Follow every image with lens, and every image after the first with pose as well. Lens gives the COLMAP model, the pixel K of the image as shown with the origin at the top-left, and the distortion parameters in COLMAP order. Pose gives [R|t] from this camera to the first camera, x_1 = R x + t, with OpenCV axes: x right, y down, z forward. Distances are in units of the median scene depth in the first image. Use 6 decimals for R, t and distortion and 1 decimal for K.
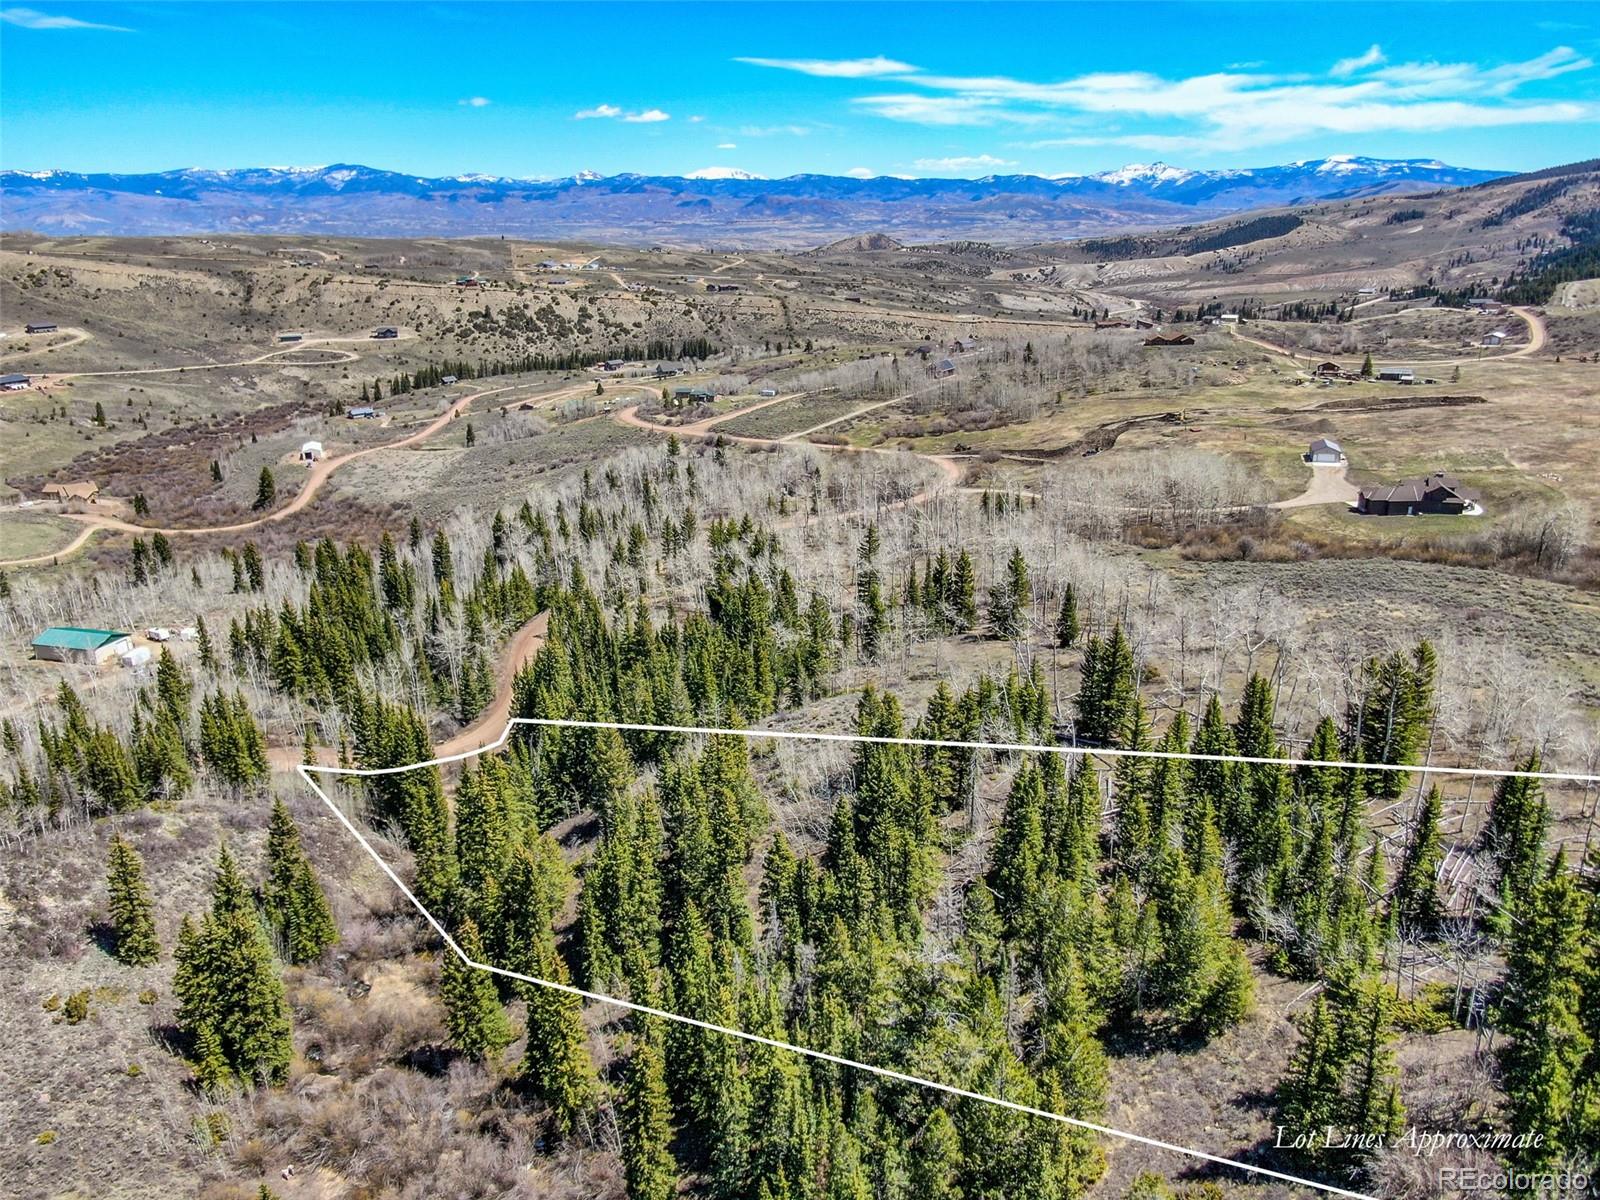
lens RADIAL K [[1148.6, 0, 800.4], [0, 1148.6, 592.5], [0, 0, 1]] dist [-0.006709, 0.020524]
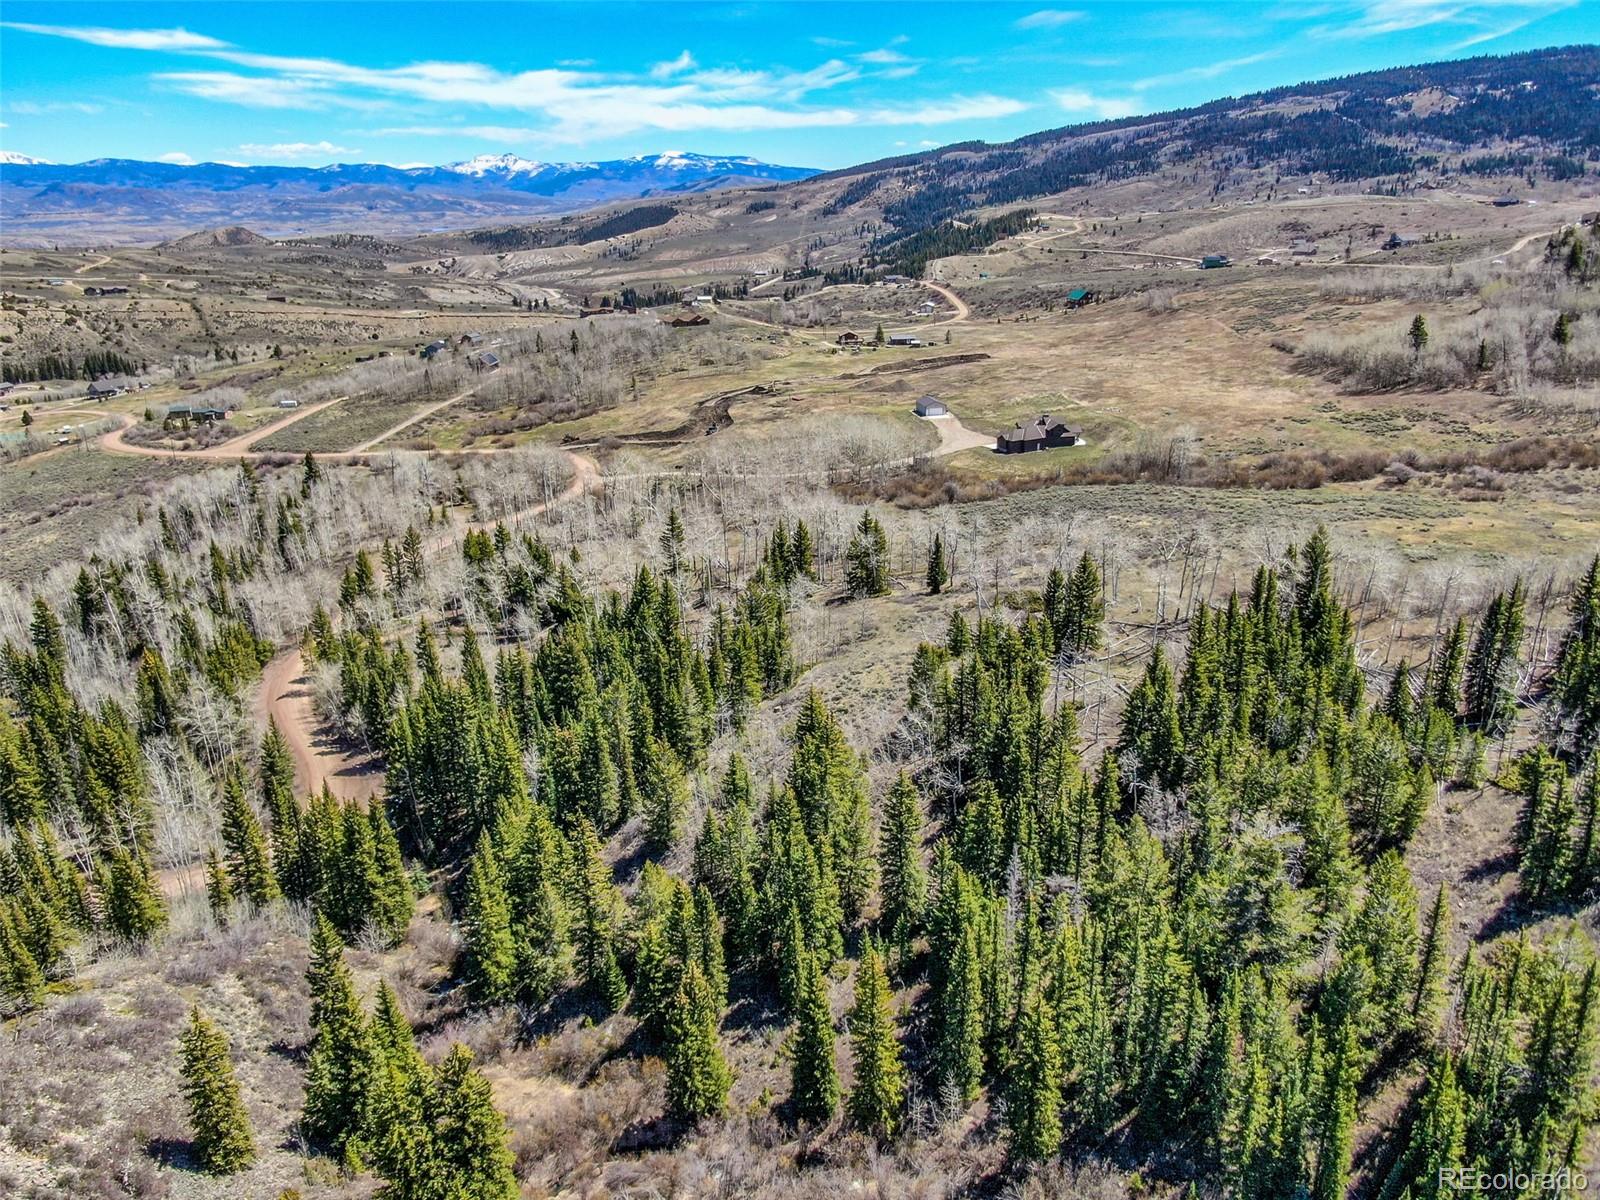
lens RADIAL K [[1148.6, 0, 798.3], [0, 1148.6, 592.9], [0, 0, 1]] dist [-0.006709, 0.020524]
pose [[0.869507, -0.160406, 0.467148, -0.063496], [0.157022, 0.986501, 0.046471, -0.003787], [-0.468296, 0.032945, 0.882957, 0.015827]]
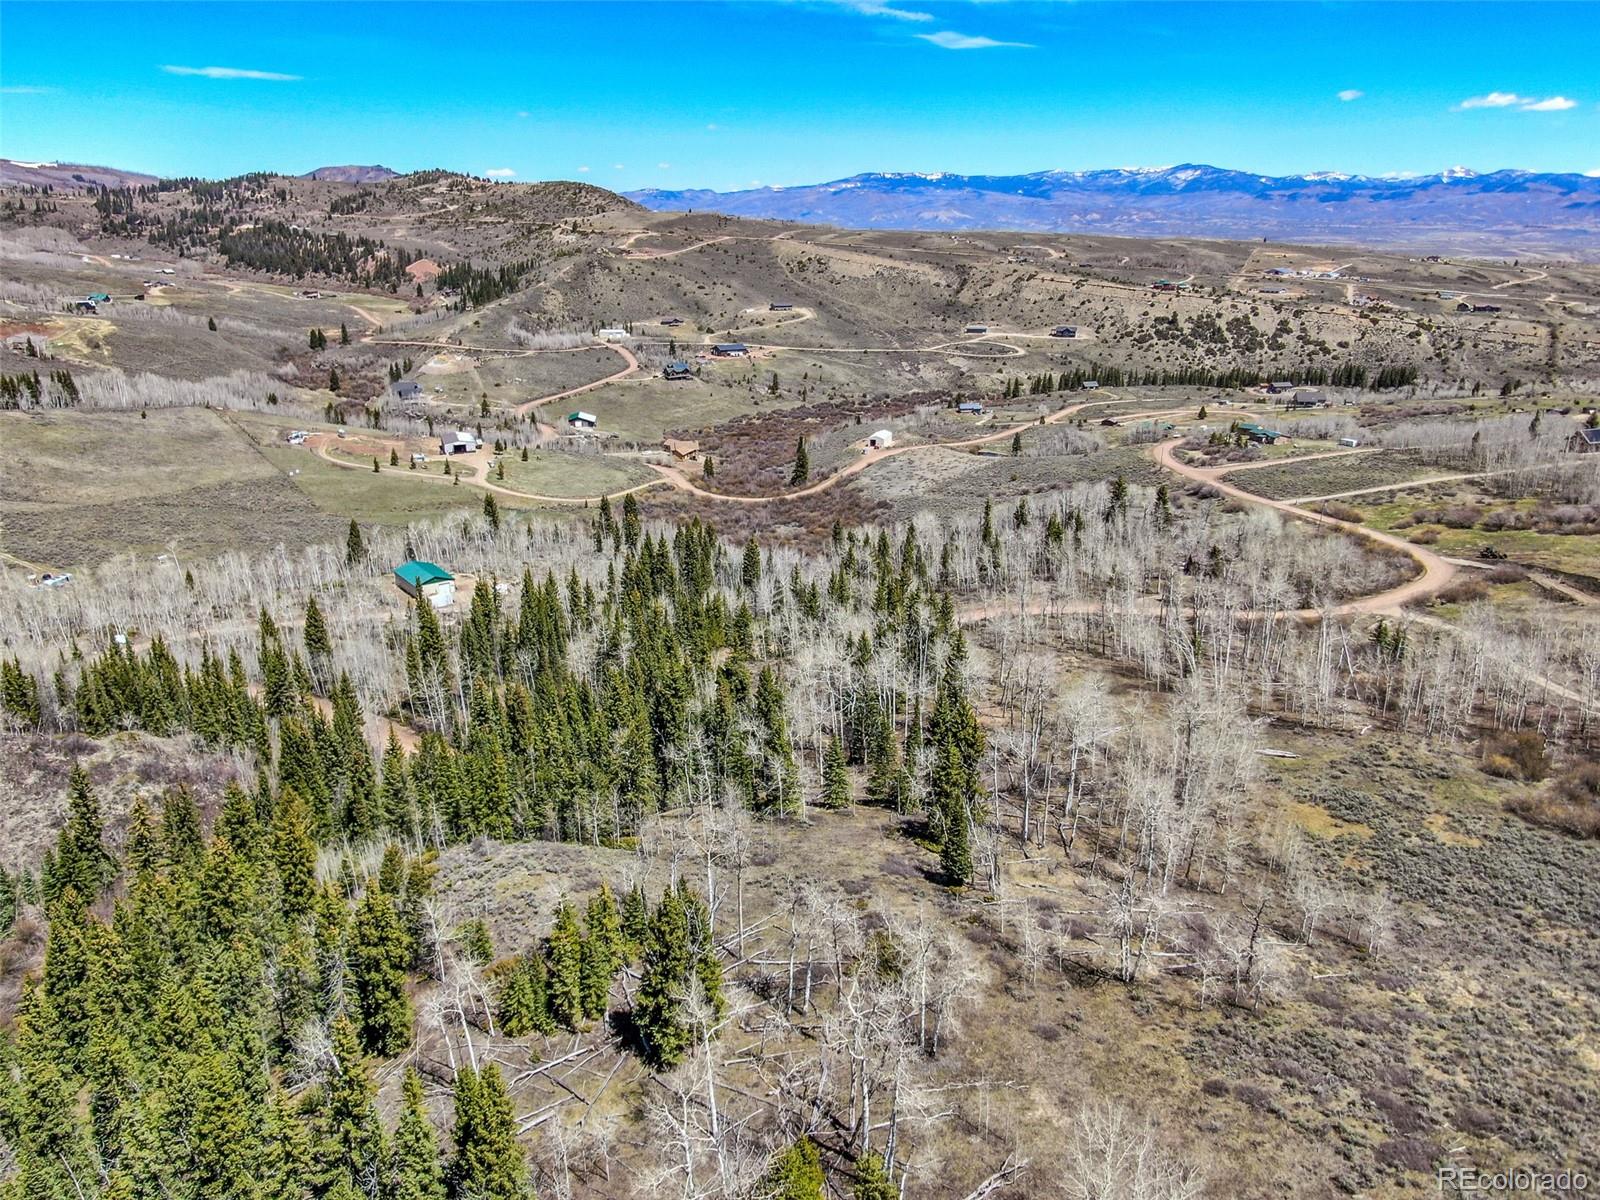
lens RADIAL K [[1148.6, 0, 800.1], [0, 1148.6, 586.2], [0, 0, 1]] dist [-0.006709, 0.020524]
pose [[0.785877, 0.204051, -0.583748, 0.082511], [-0.206567, 0.976389, 0.063206, -0.023344], [0.582862, 0.070911, 0.809471, 0.064588]]
